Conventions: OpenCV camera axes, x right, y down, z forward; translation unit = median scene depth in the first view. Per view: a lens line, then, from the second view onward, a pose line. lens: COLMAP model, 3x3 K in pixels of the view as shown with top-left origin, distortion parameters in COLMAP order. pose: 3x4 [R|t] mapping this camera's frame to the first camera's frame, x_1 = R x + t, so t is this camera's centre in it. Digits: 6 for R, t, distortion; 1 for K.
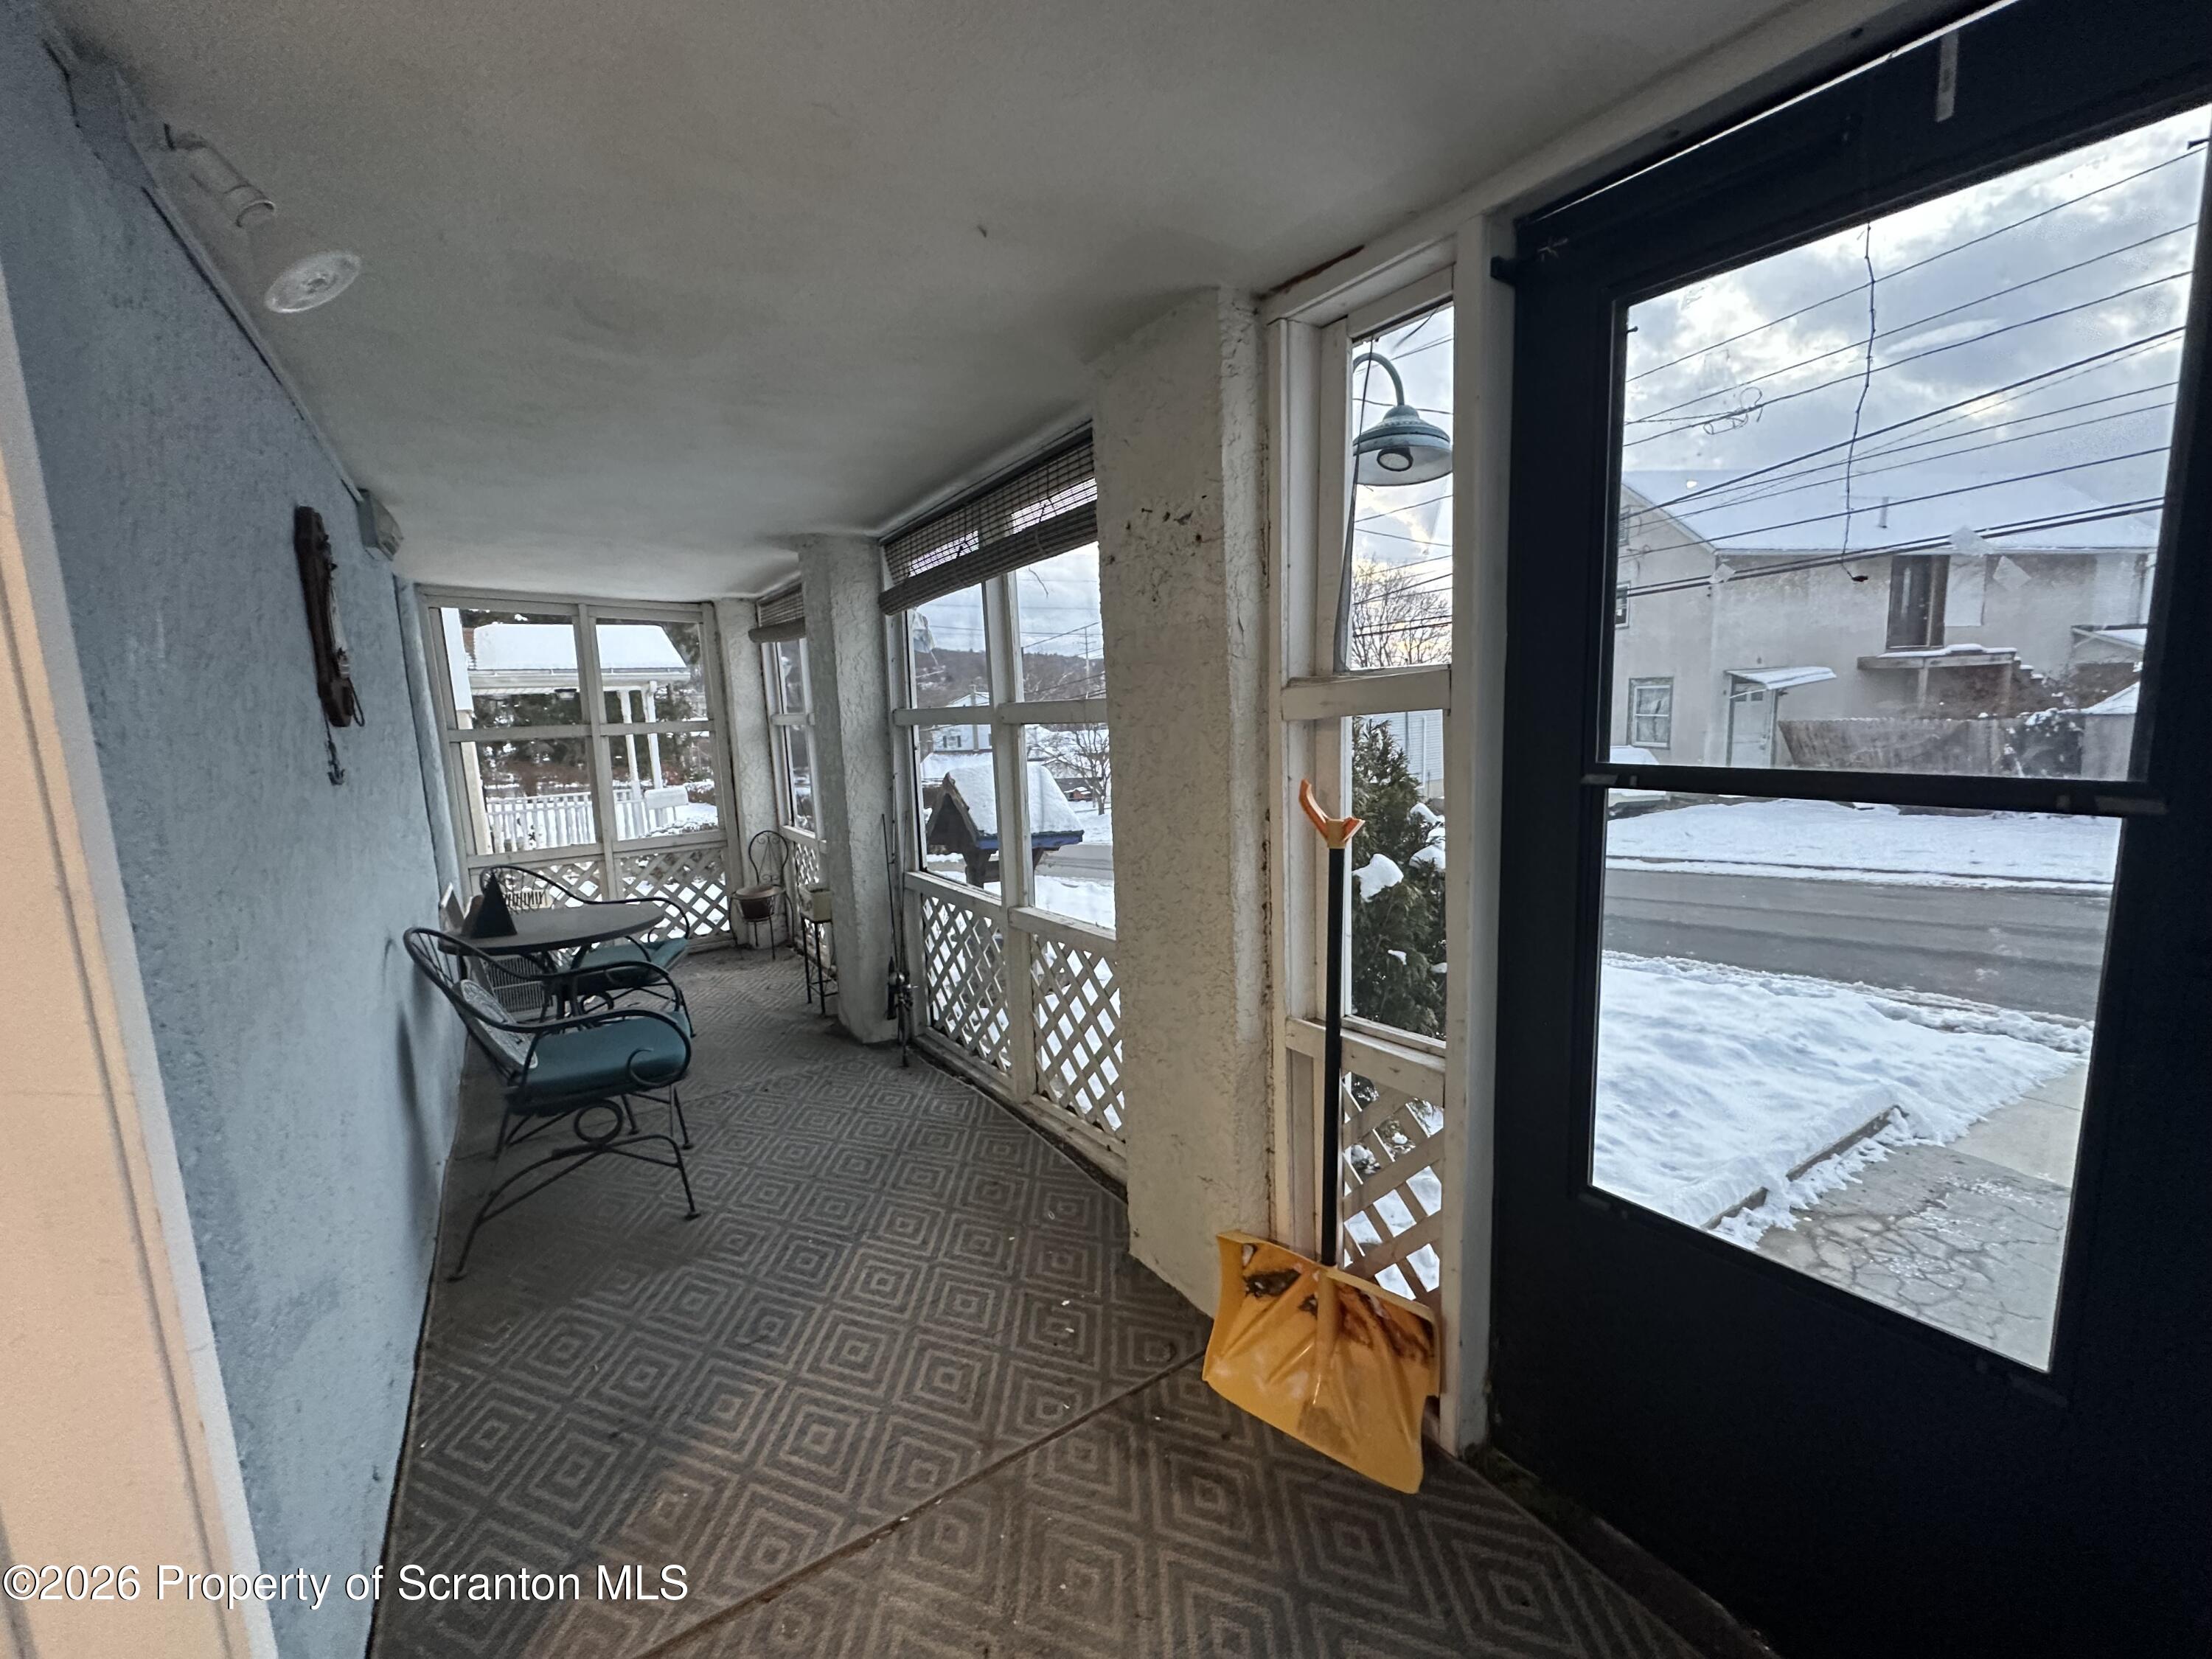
lens RADIAL K [[879.7, 0, 1109.7], [0, 879.7, 836.1], [0, 0, 1]] dist [-0.004196, 0.000977]
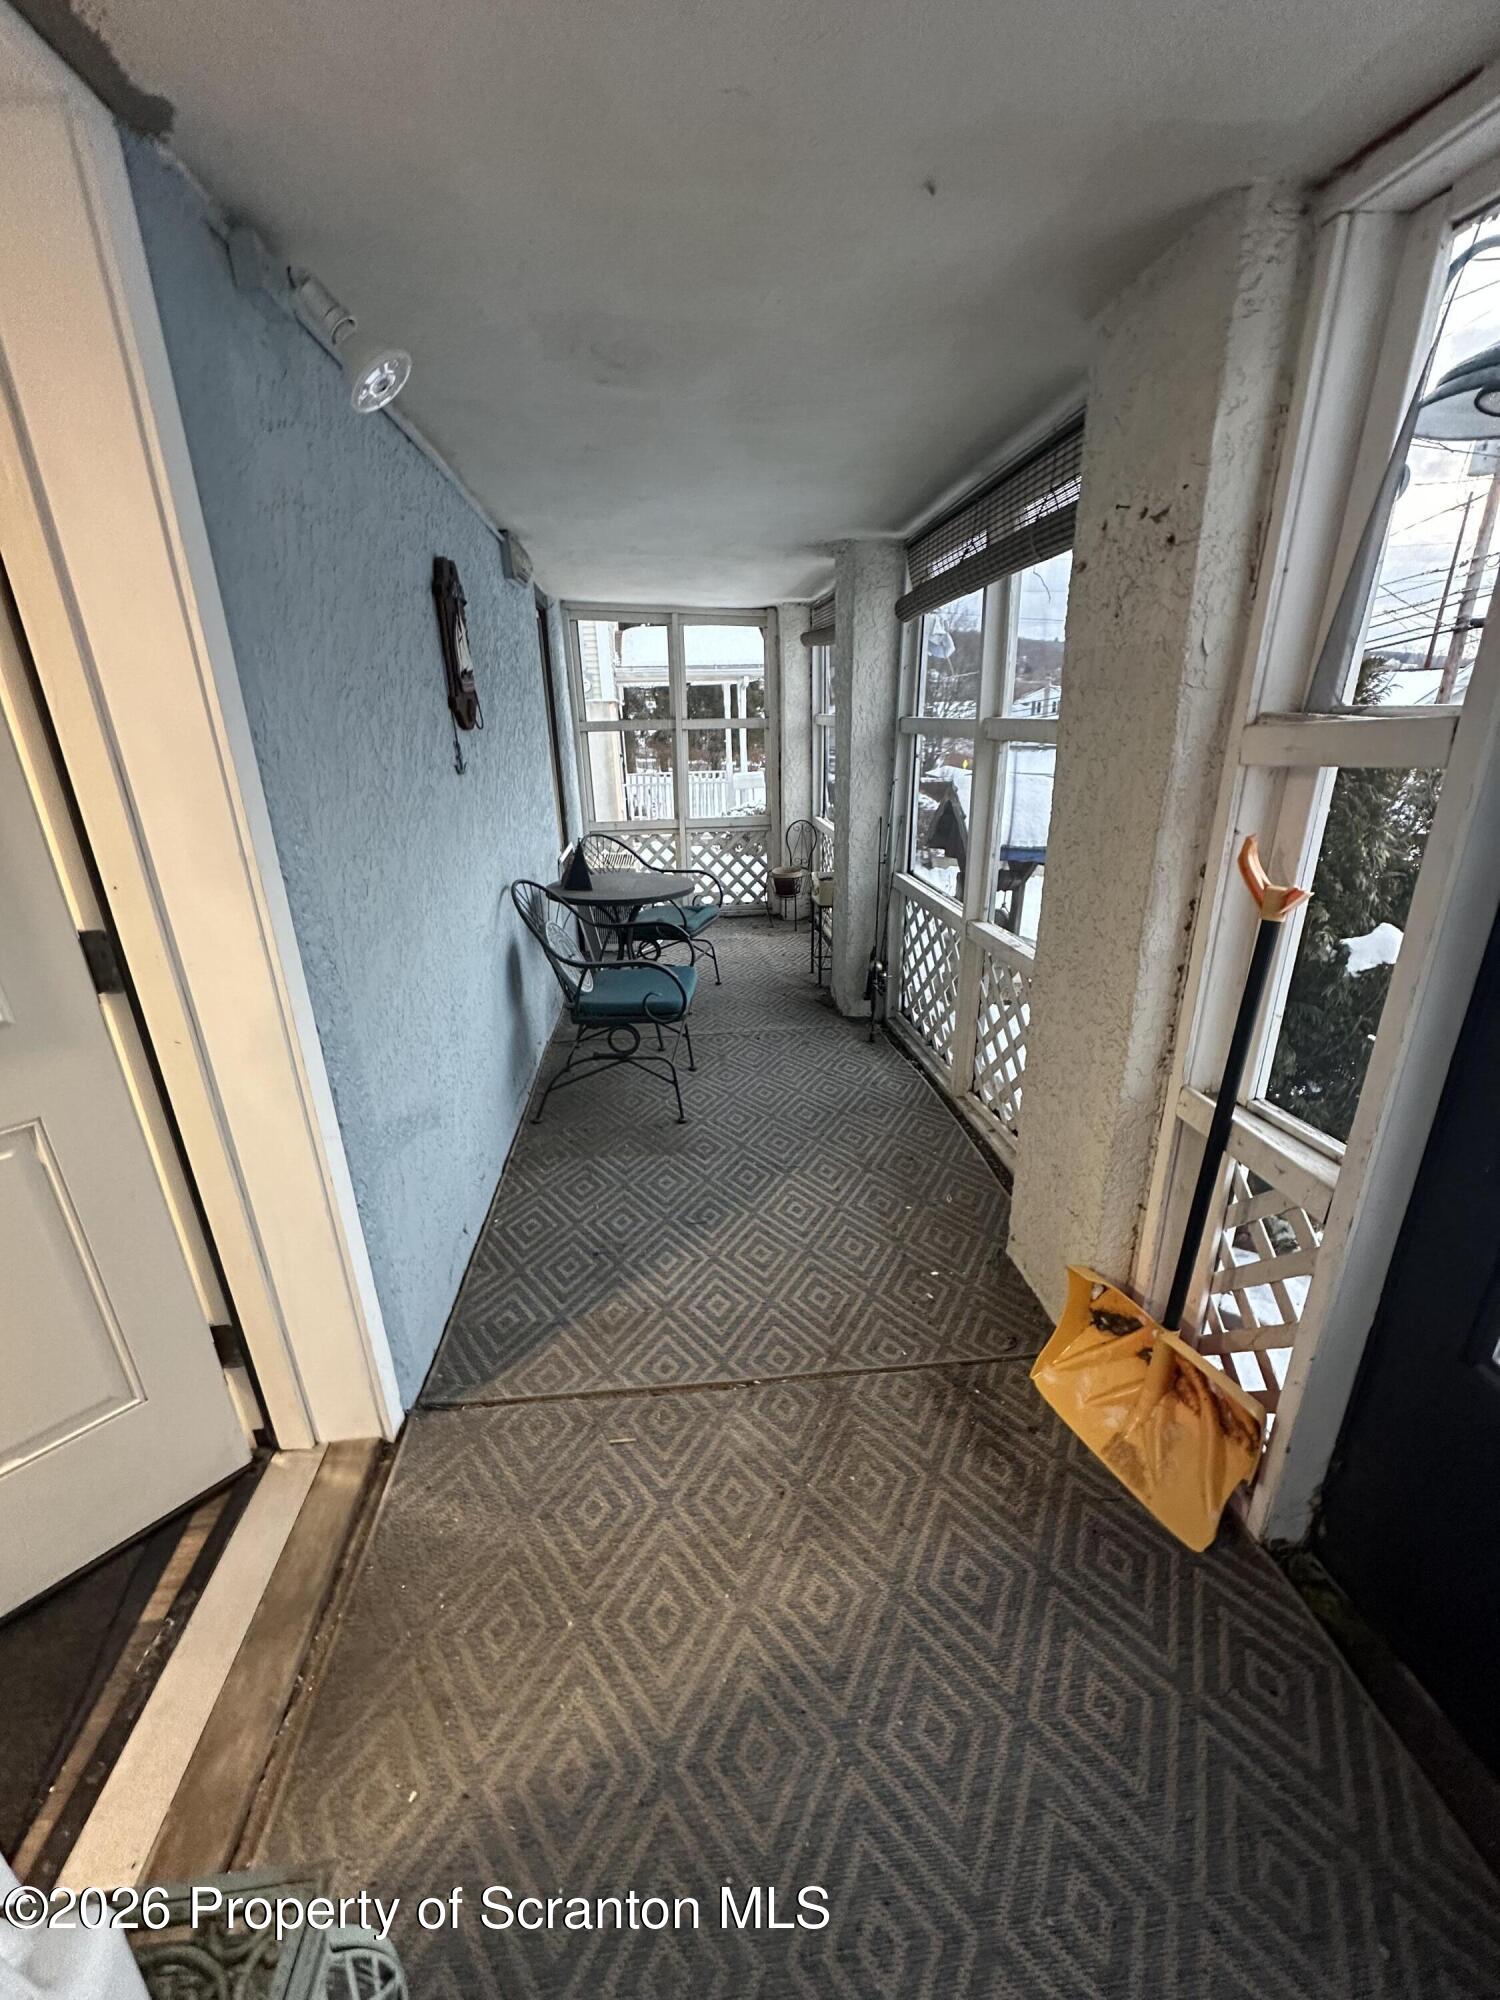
lens RADIAL K [[795.4, 0, 751.9], [0, 795.4, 1005.0], [0, 0, 1]] dist [-0.004196, 0.000977]
pose [[0.883327, 0.183398, -0.431391, 0.147313], [-0.083902, 0.967283, 0.239423, -0.046917], [0.461187, -0.175295, 0.869815, 0.051228]]
